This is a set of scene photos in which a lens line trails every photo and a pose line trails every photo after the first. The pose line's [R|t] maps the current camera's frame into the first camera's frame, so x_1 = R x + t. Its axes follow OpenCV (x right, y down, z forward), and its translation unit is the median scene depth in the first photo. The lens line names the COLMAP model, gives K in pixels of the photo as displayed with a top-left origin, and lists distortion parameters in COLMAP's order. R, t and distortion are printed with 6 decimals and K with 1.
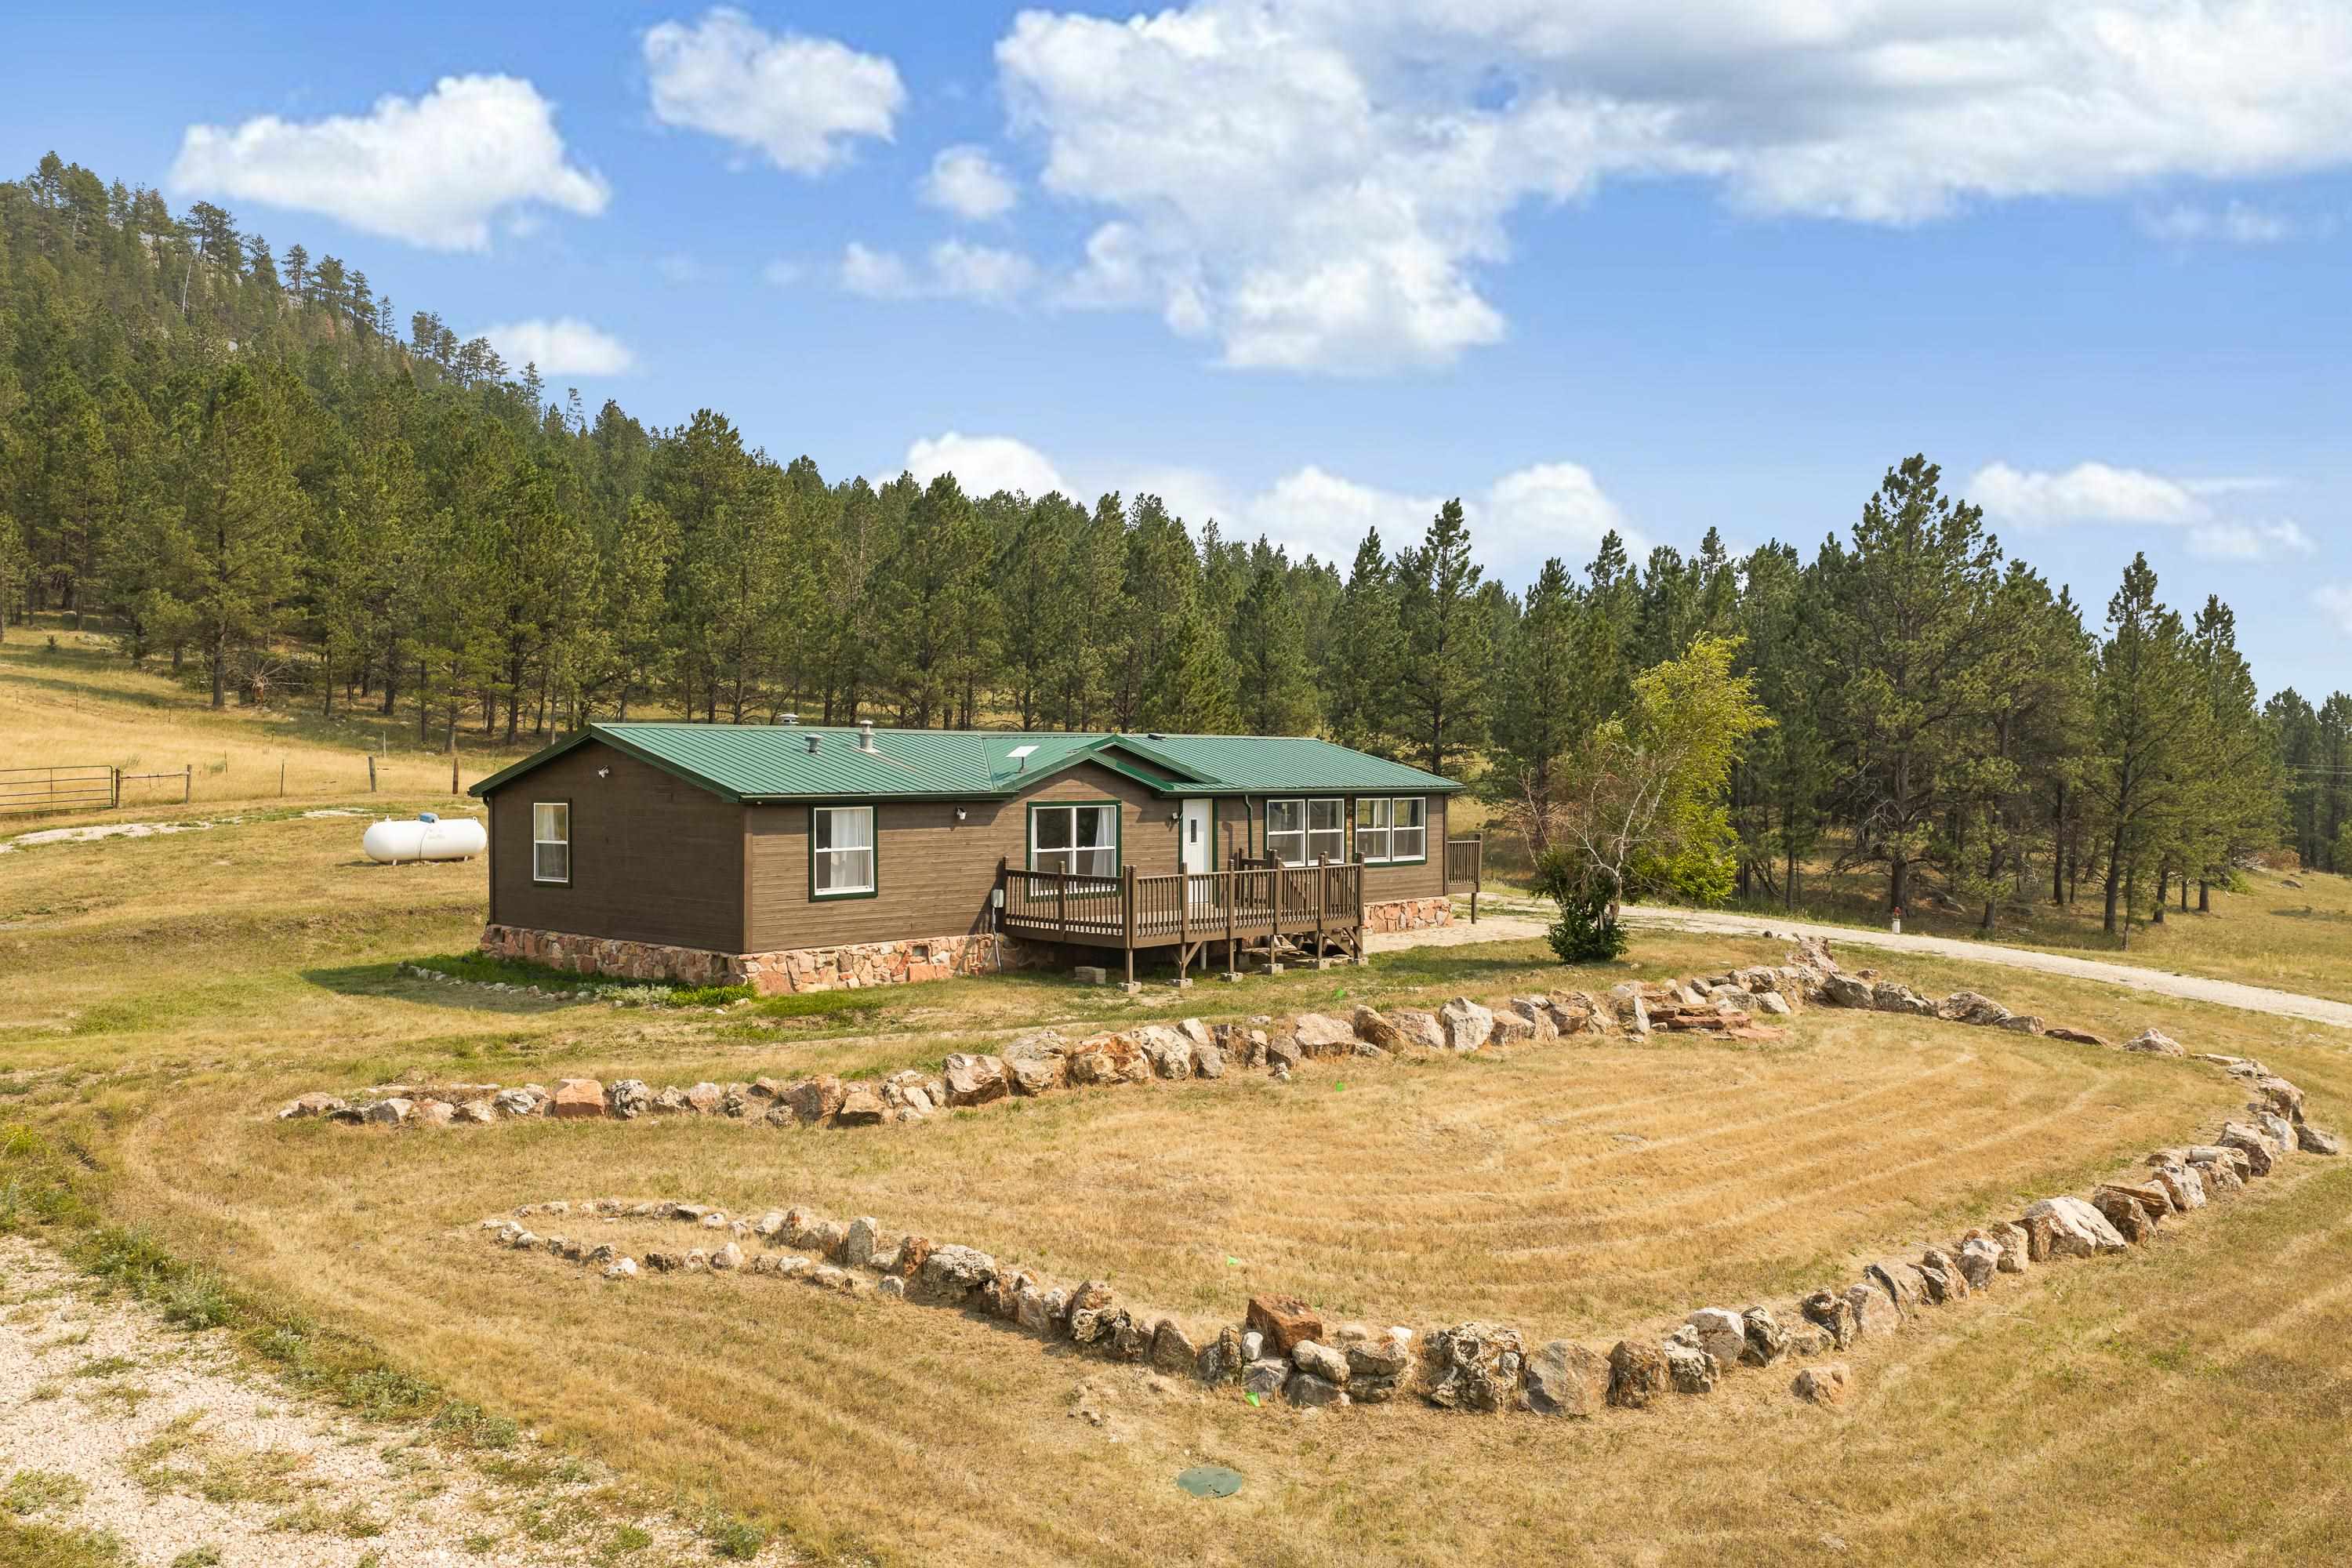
lens RADIAL K [[1896.0, 0, 1171.7], [0, 1896.0, 810.6], [0, 0, 1]] dist [-0.004432, -0.008201]
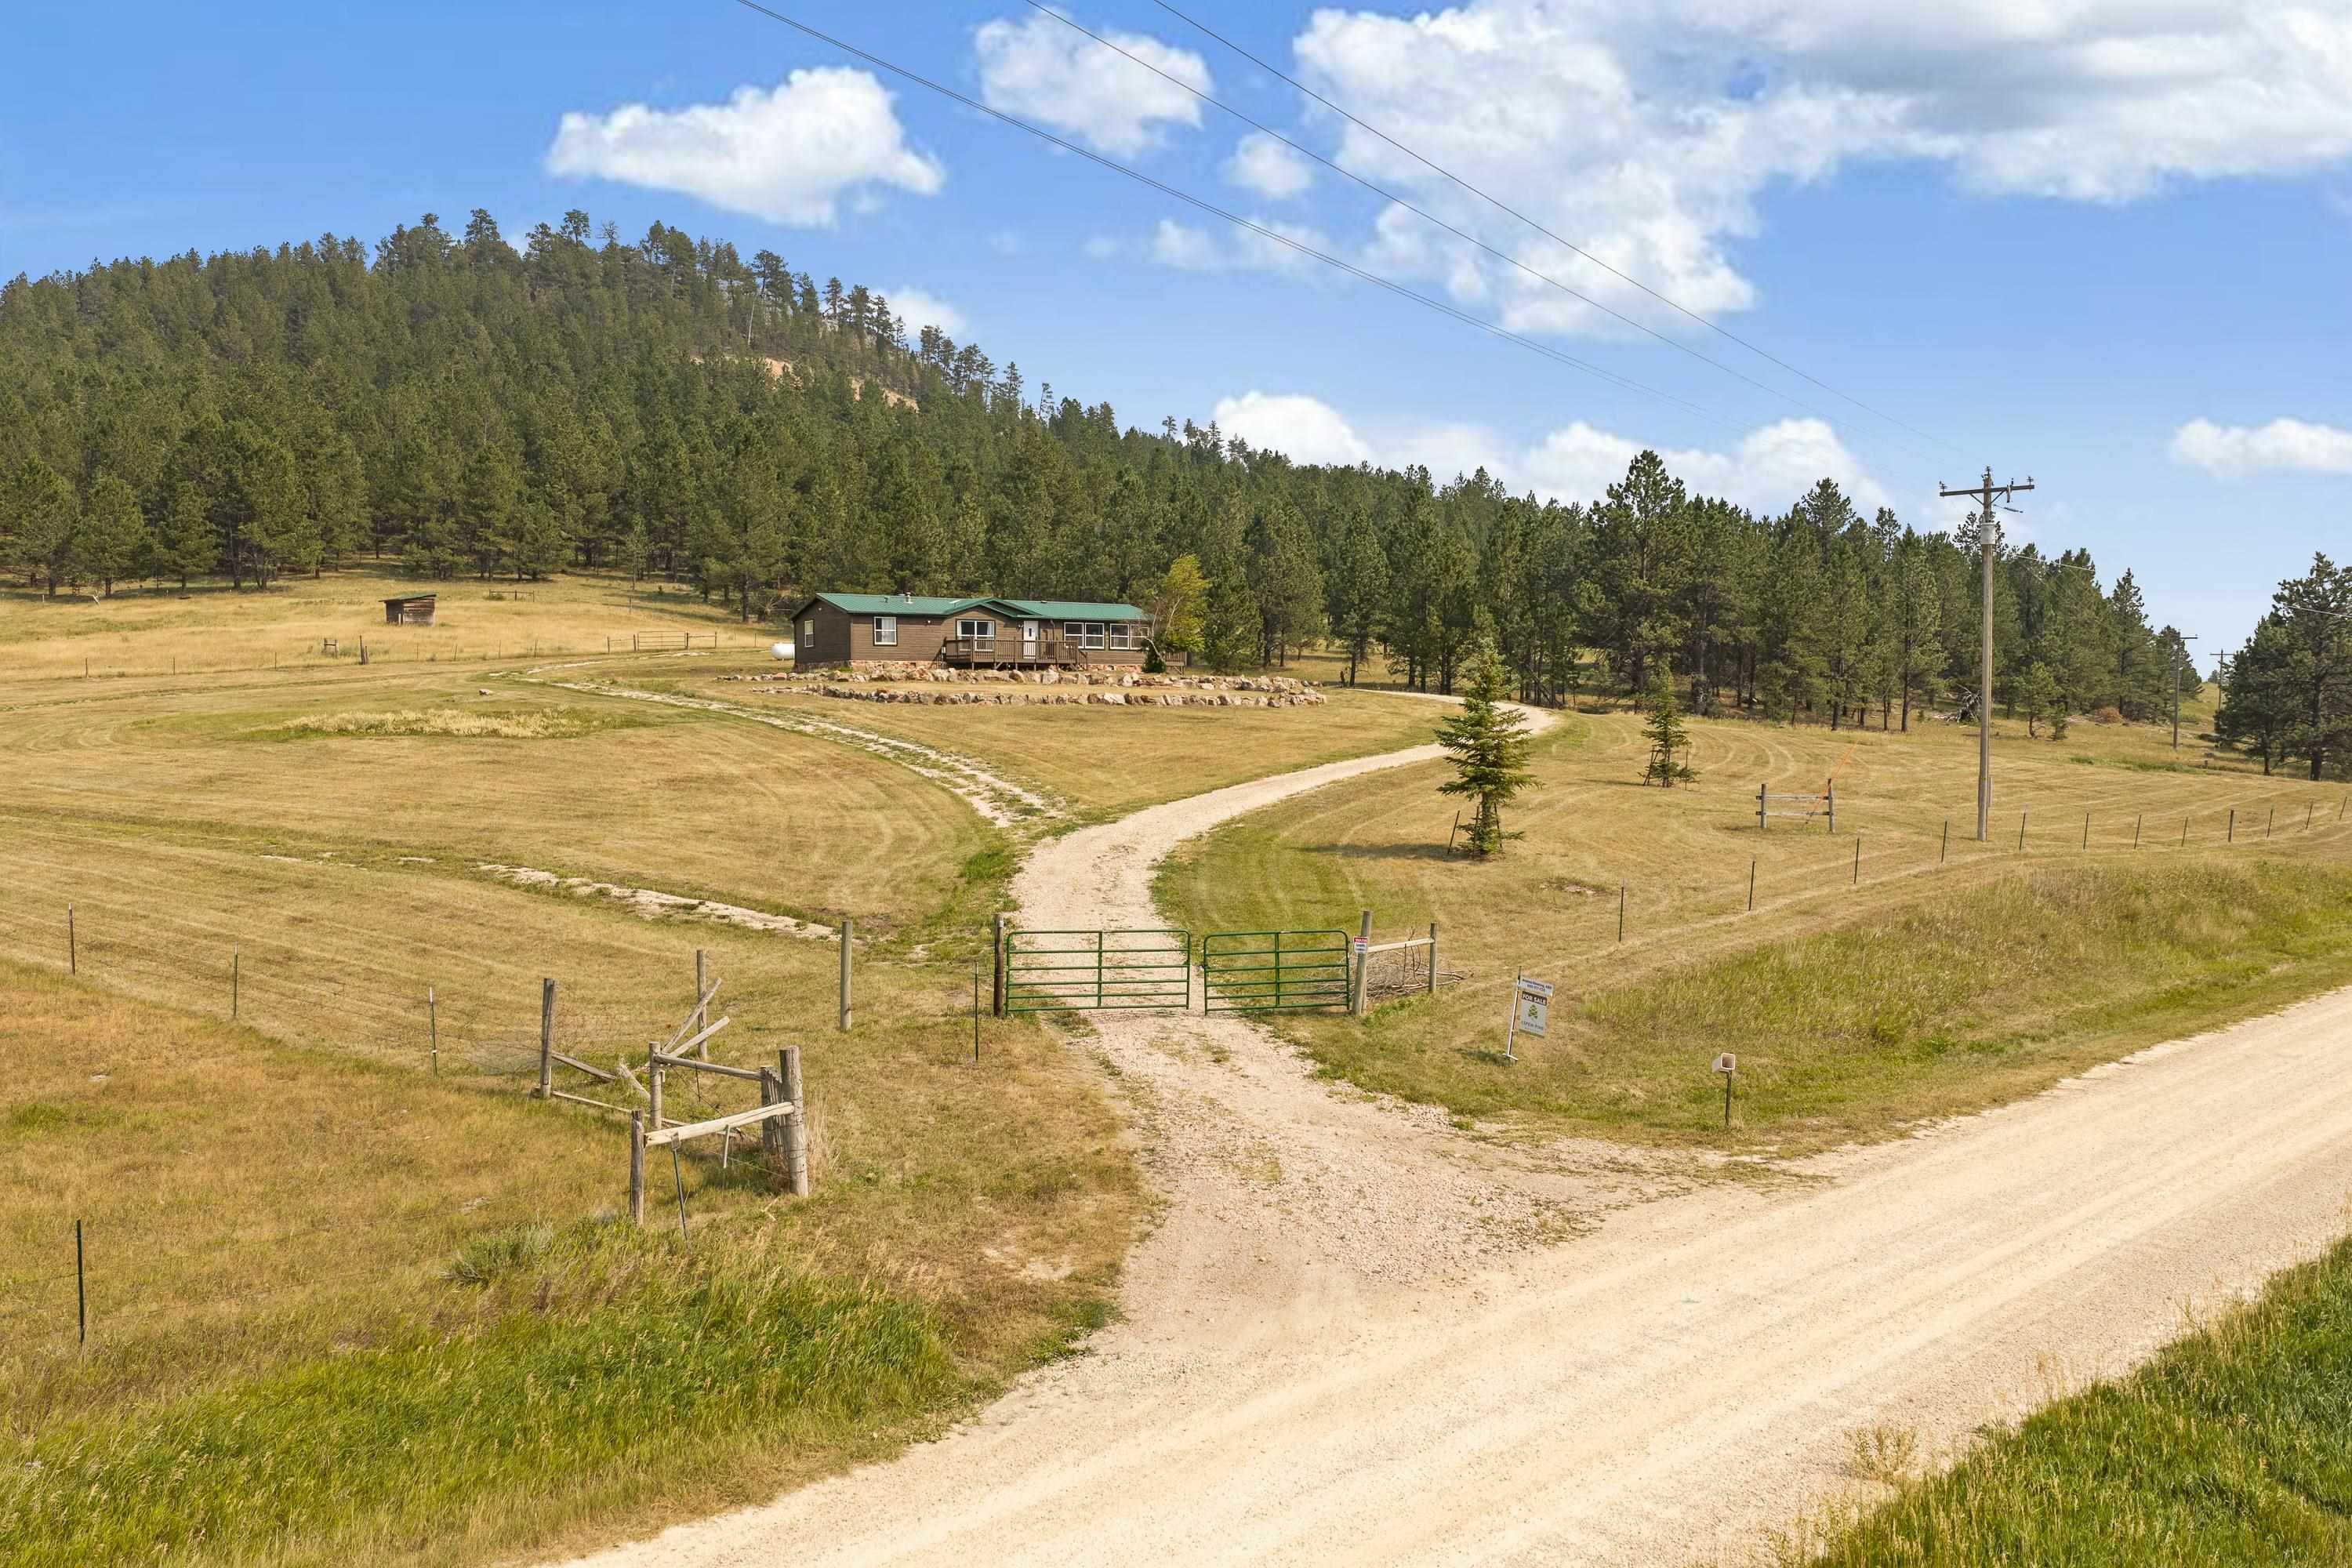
lens RADIAL K [[1875.8, 0, 1176.0], [0, 1875.8, 784.0], [0, 0, 1]] dist [0.010060, 0.001796]
pose [[0.965132, 0.006582, -0.261680, 0.377259], [-0.003211, 0.999906, 0.013309, 0.078752], [0.261743, -0.012005, 0.965063, -0.644799]]
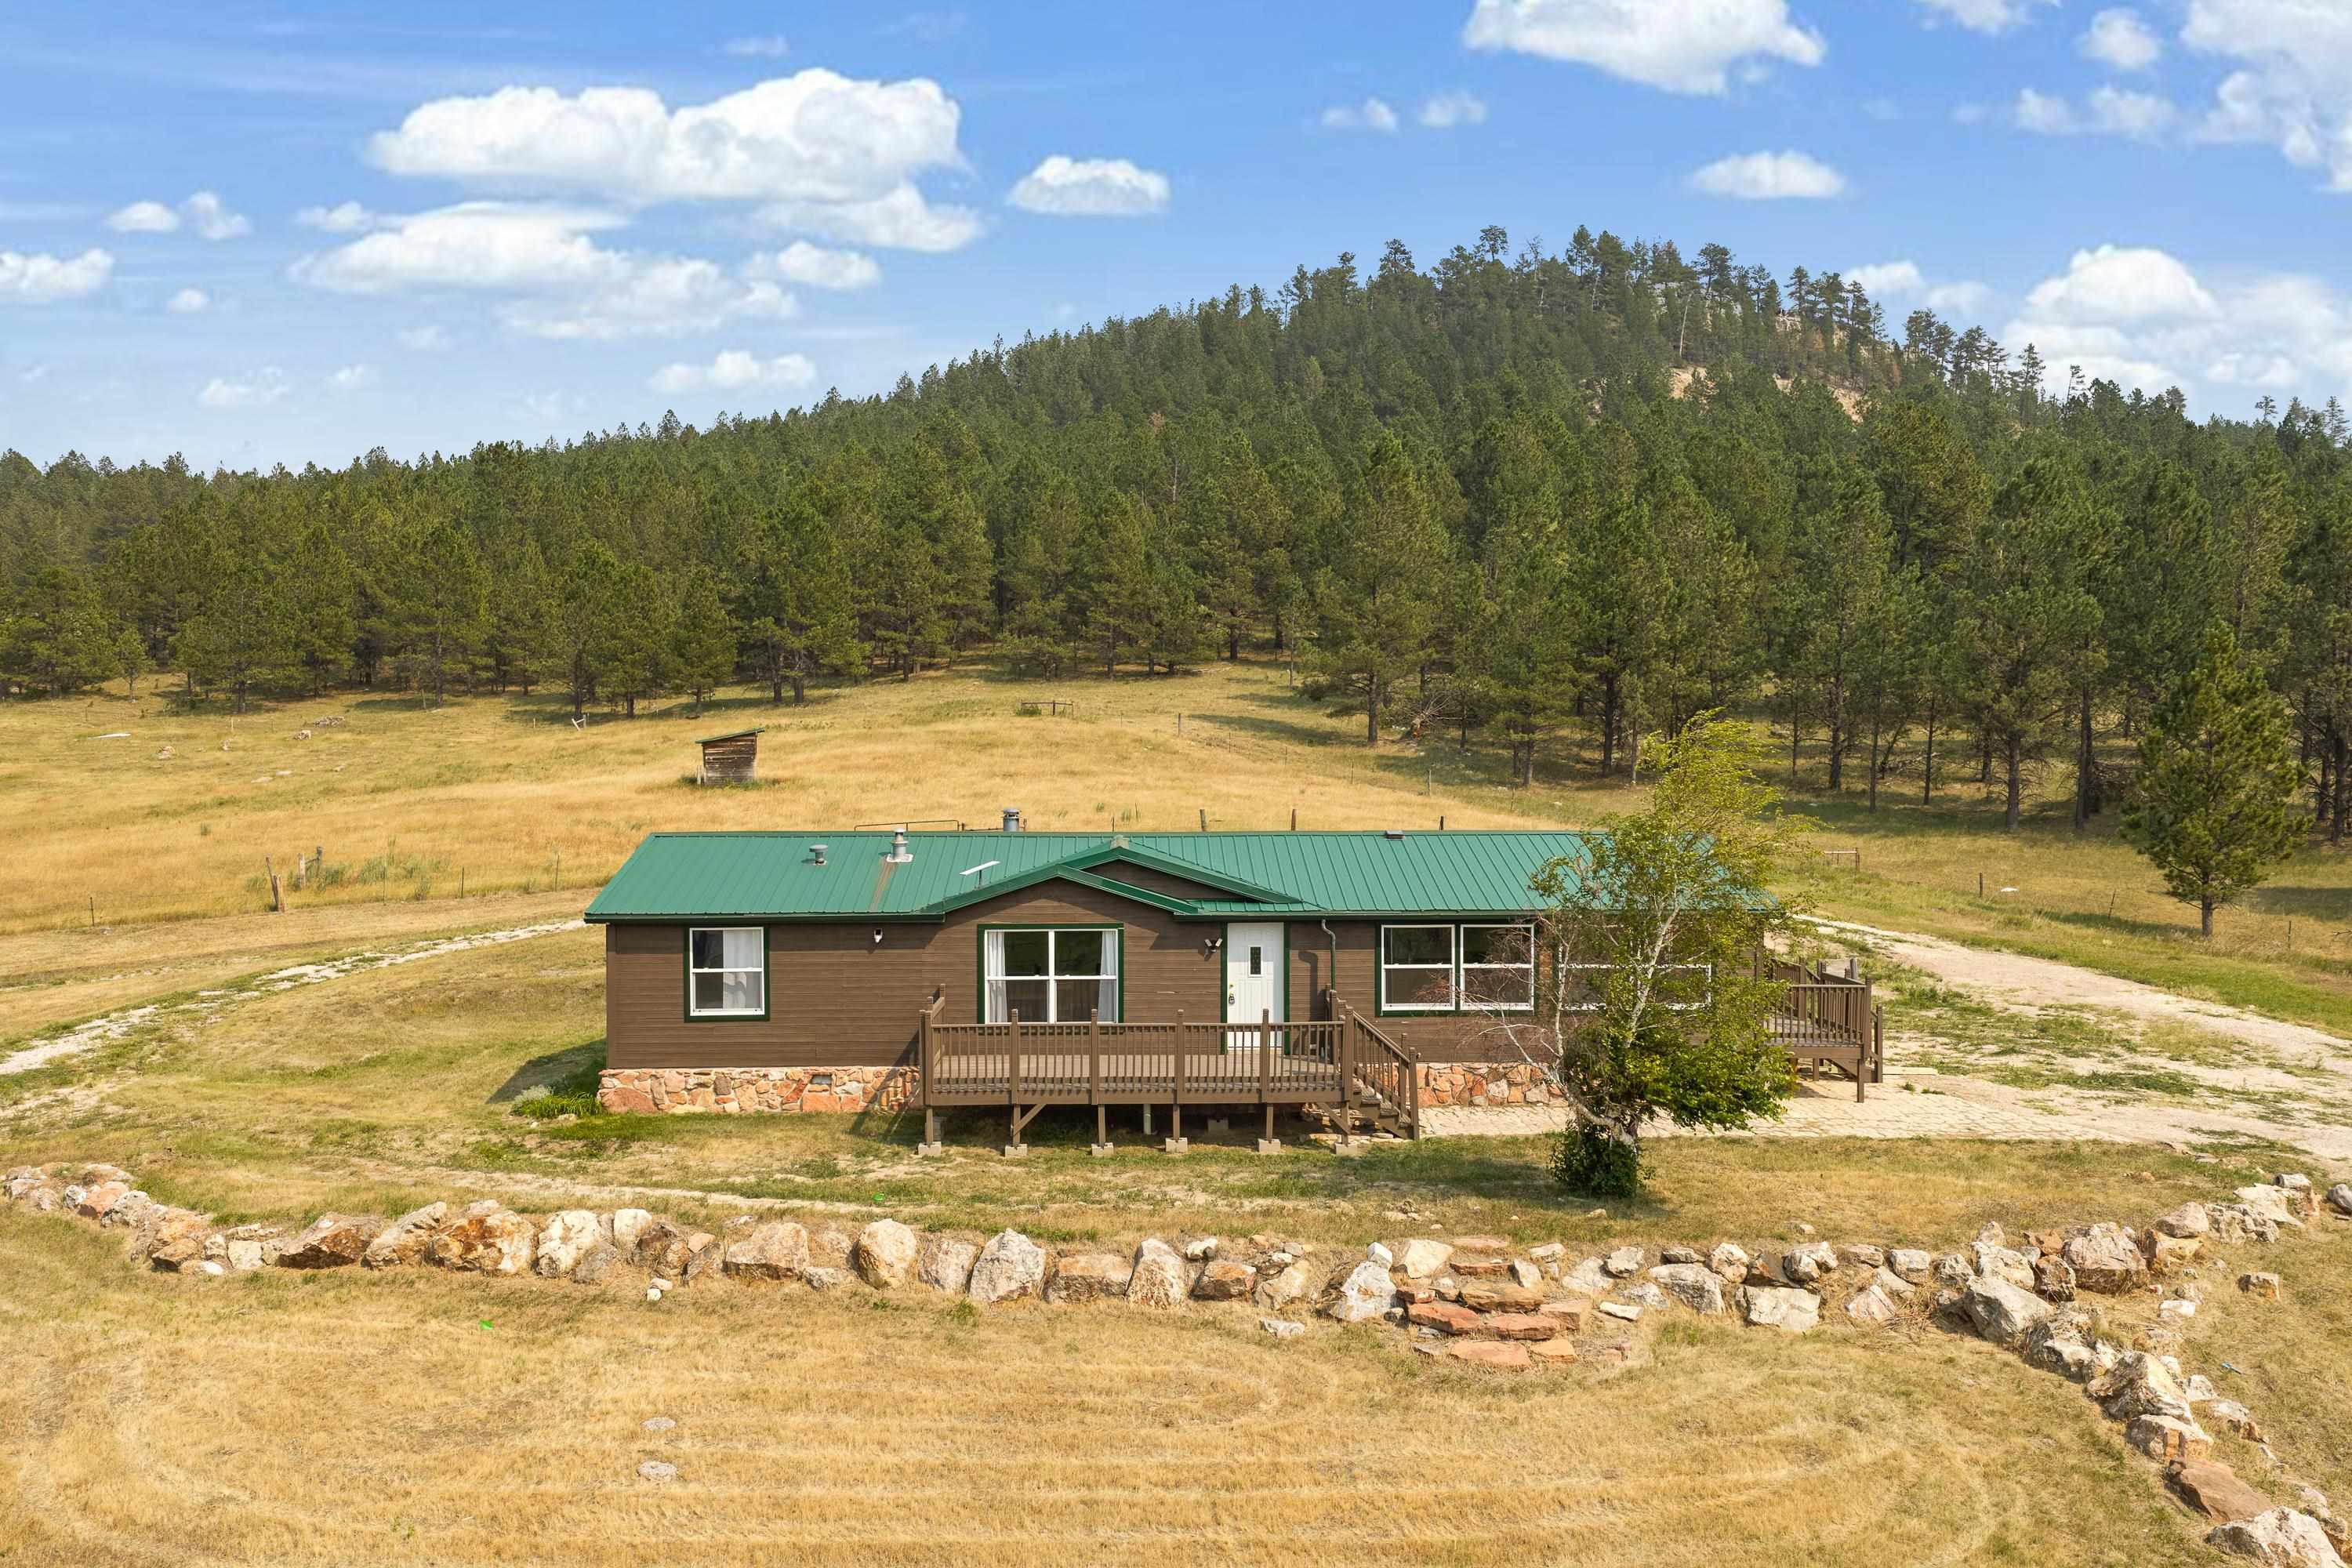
lens RADIAL K [[1932.4, 0, 1209.6], [0, 1932.4, 741.3], [0, 0, 1]] dist [0.002567, -0.003742]
pose [[0.709381, -0.011459, -0.704732, 0.238251], [-0.012767, 0.999495, -0.029103, -0.024195], [0.704710, 0.029642, 0.708876, 0.153098]]
